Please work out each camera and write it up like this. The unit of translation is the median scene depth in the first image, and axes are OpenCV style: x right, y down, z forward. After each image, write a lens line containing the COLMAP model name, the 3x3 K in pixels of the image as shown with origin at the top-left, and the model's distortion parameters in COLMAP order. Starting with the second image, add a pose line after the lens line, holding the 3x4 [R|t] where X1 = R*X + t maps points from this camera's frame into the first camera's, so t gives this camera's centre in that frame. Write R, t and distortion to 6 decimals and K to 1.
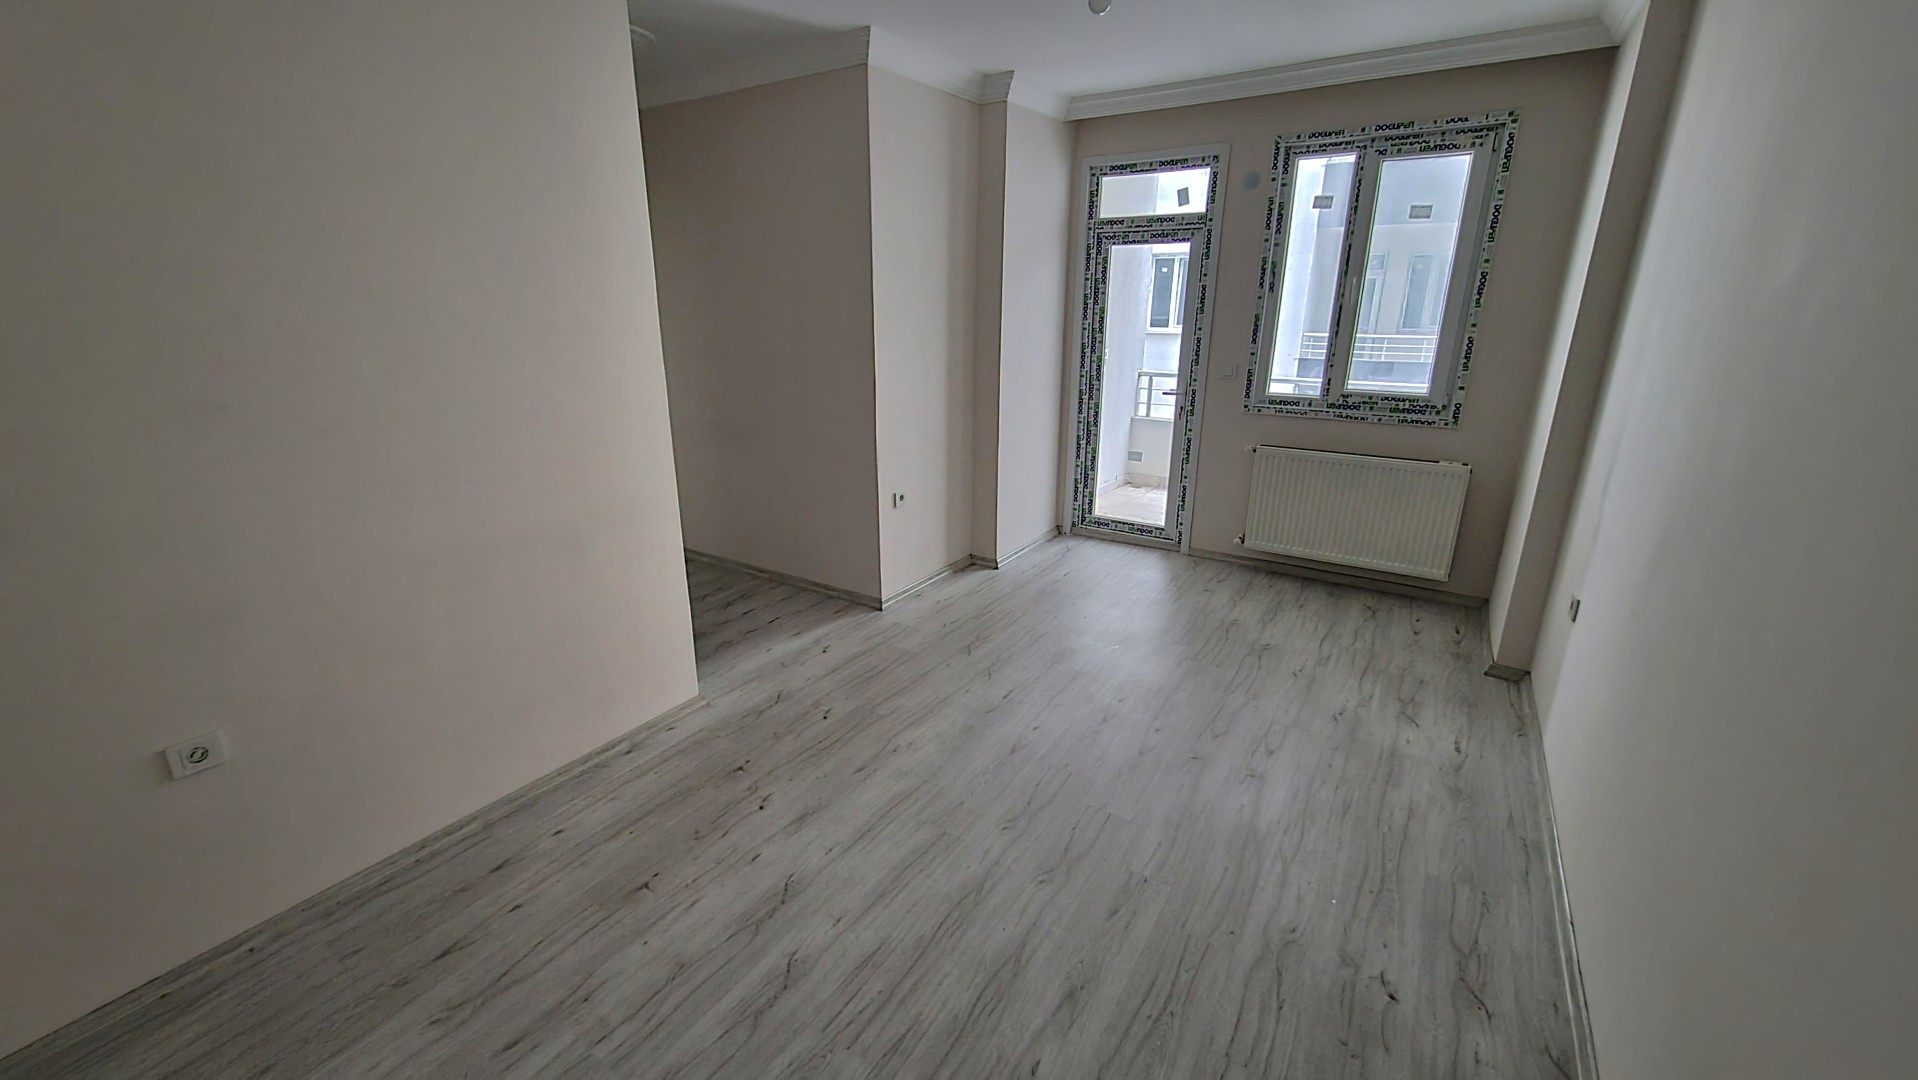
lens RADIAL K [[749.8, 0, 934.3], [0, 749.8, 529.6], [0, 0, 1]] dist [0.003715, -0.001962]
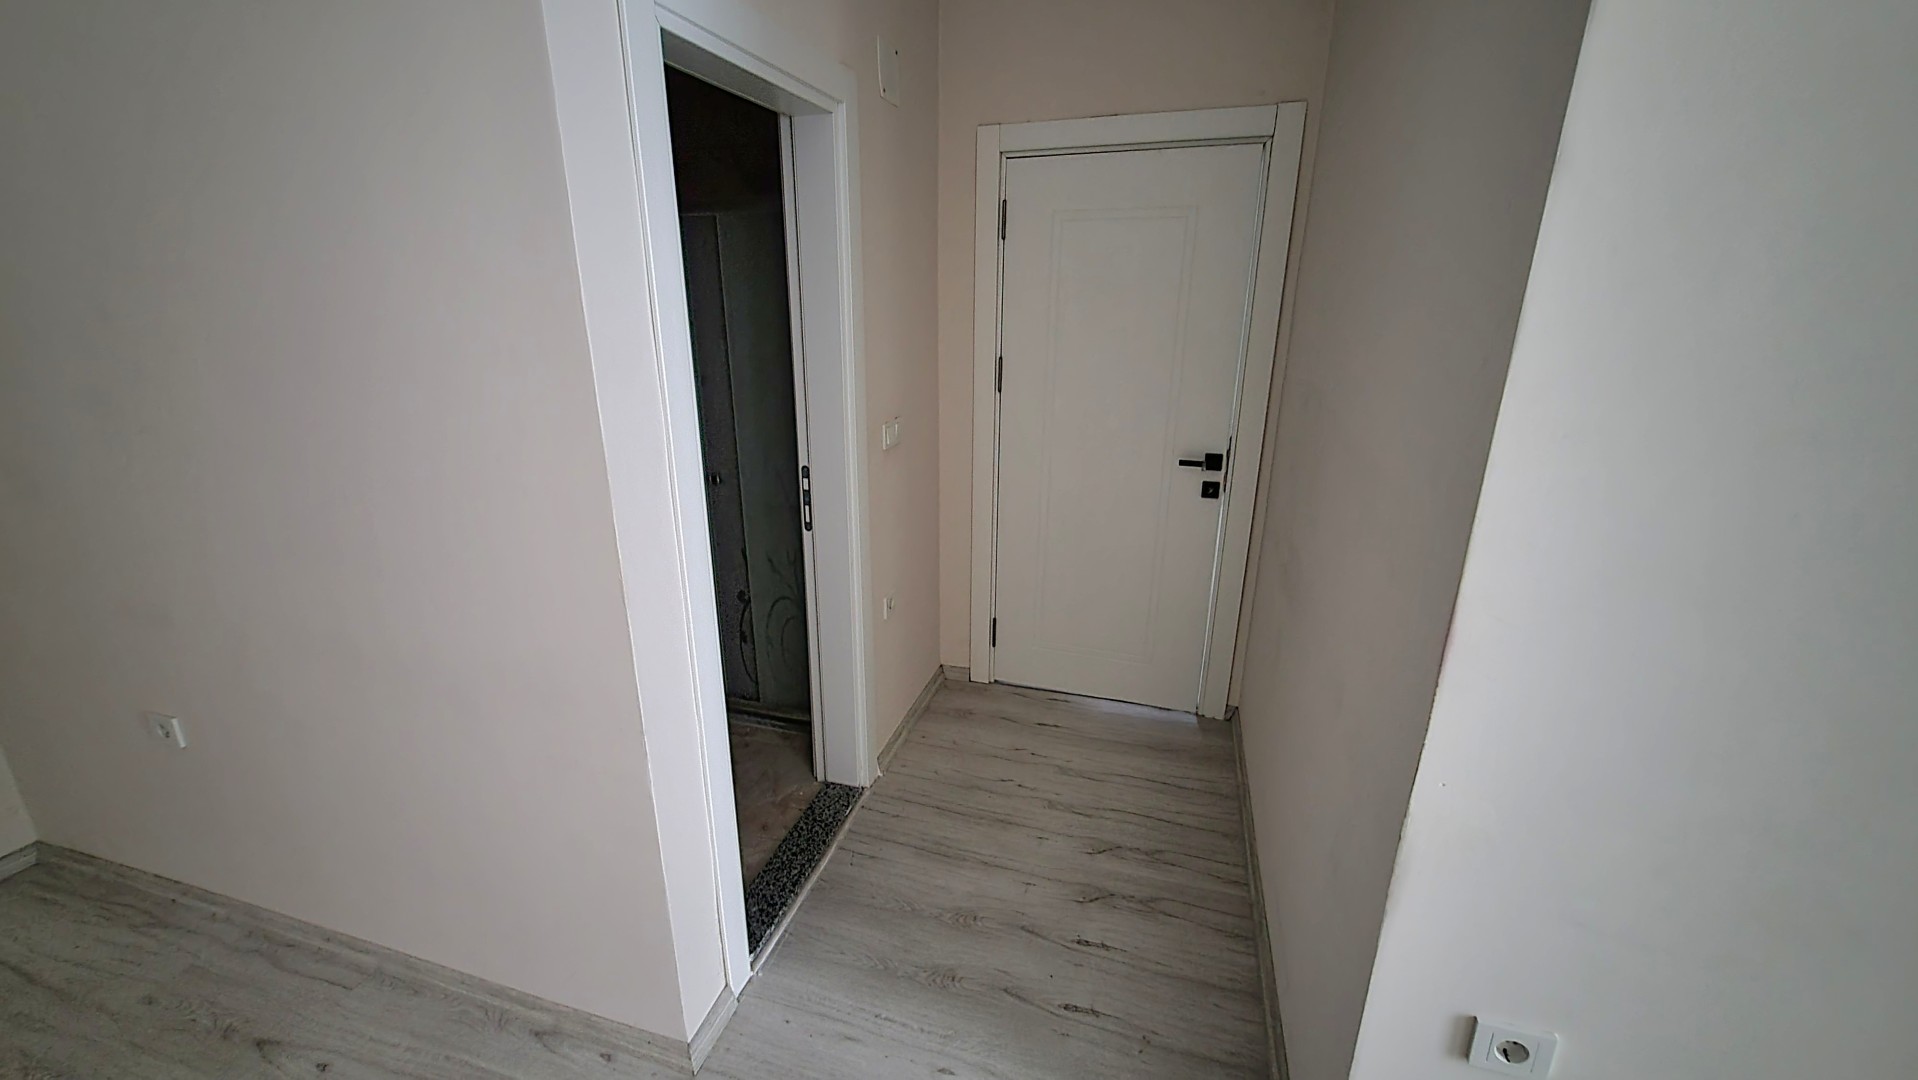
lens RADIAL K [[749.8, 0, 934.3], [0, 749.8, 529.6], [0, 0, 1]] dist [0.003715, -0.001962]
pose [[0.281200, 0.289652, -0.914893, 0.125340], [-0.272089, 0.938303, 0.213435, -0.315157], [0.920269, 0.188914, 0.342662, 1.048746]]
